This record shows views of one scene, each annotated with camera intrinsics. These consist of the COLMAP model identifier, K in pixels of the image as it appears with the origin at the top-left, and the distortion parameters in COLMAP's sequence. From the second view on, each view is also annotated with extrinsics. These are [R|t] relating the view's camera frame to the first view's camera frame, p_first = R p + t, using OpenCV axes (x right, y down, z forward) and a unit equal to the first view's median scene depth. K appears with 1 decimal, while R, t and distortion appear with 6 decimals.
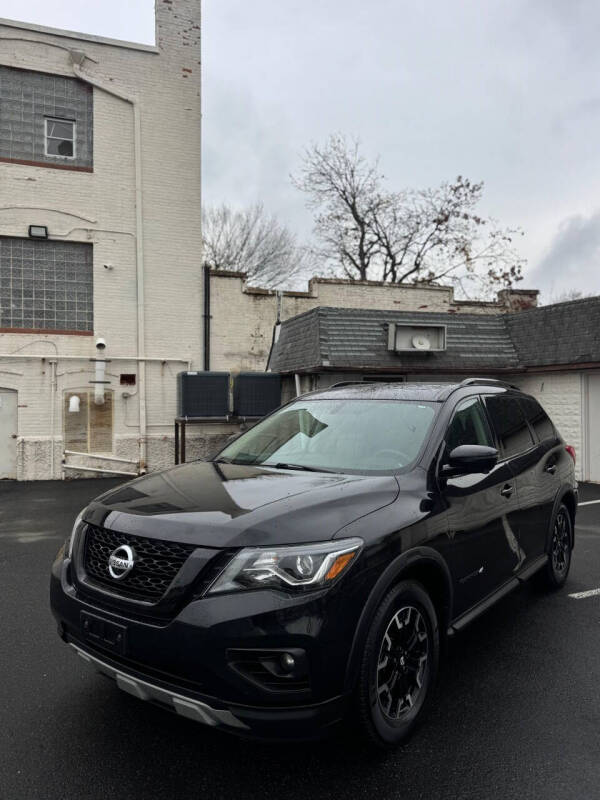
lens RADIAL K [[573.3, 0, 298.9], [0, 573.3, 397.3], [0, 0, 1]] dist [0.048401, -0.062197]
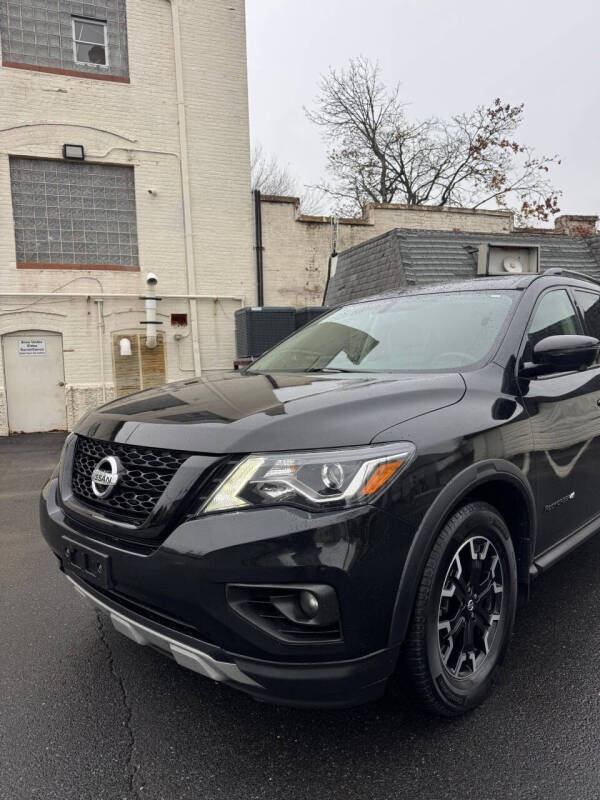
lens RADIAL K [[573.3, 0, 298.1], [0, 573.3, 402.3], [0, 0, 1]] dist [0.048401, -0.062197]
pose [[0.999185, -0.031489, 0.025272, -0.140664], [0.029361, 0.996319, 0.080536, 0.033244], [-0.027715, -0.079728, 0.996431, 0.077924]]
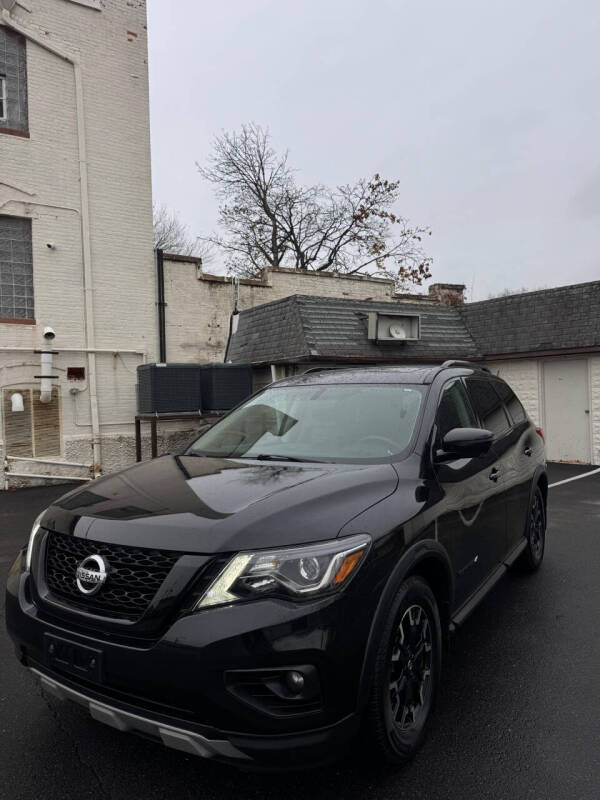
lens RADIAL K [[573.3, 0, 304.4], [0, 573.3, 401.9], [0, 0, 1]] dist [0.048401, -0.062197]
pose [[0.972088, -0.026613, 0.233103, -0.170026], [0.024409, 0.999626, 0.012333, 0.010704], [-0.233344, -0.006299, 0.972374, 0.050948]]
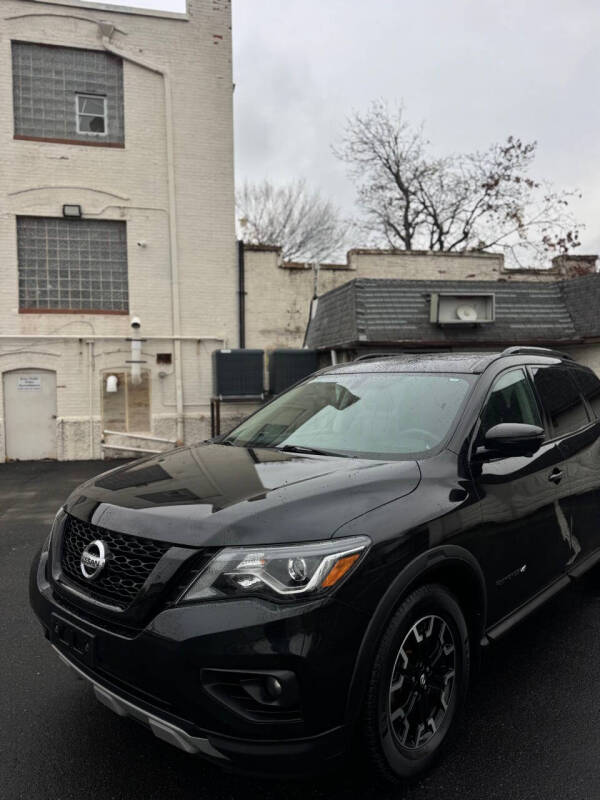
lens RADIAL K [[573.3, 0, 294.8], [0, 573.3, 394.4], [0, 0, 1]] dist [0.048401, -0.062197]
pose [[0.995892, -0.010524, -0.089933, 0.016150], [0.013397, 0.999417, 0.031405, 0.002553], [0.089550, -0.032481, 0.995453, 0.034744]]
